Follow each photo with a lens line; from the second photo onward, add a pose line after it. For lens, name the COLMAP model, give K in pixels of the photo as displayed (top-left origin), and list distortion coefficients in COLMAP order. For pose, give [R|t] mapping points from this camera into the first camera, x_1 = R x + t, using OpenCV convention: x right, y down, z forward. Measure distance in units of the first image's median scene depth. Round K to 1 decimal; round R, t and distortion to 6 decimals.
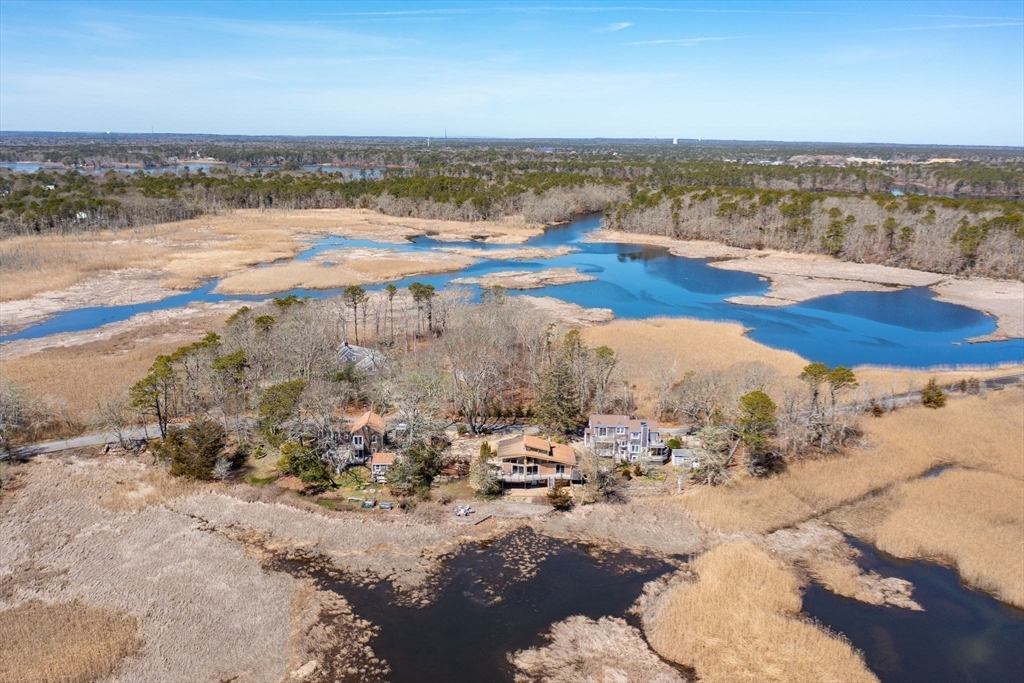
lens RADIAL K [[821.7, 0, 514.7], [0, 821.7, 335.5], [0, 0, 1]] dist [-0.032868, 0.003073]
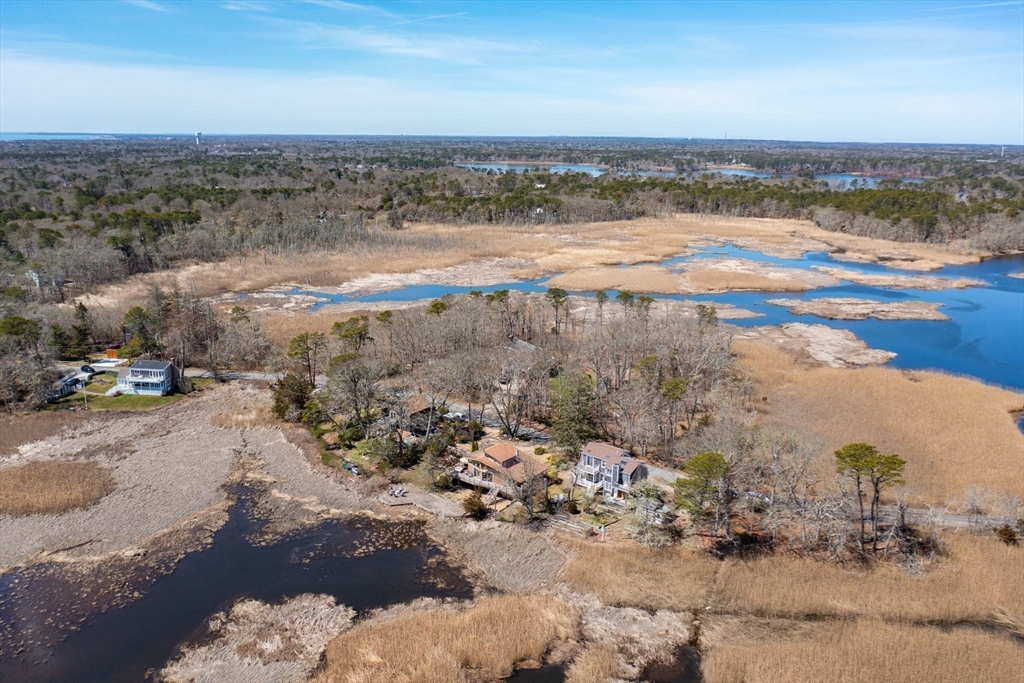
lens RADIAL K [[821.7, 0, 514.7], [0, 821.7, 335.5], [0, 0, 1]] dist [-0.032868, 0.003073]
pose [[0.779828, 0.142216, -0.609625, 0.169026], [-0.146507, 0.988269, 0.043137, -0.015213], [0.608608, 0.055675, 0.791515, 0.052842]]
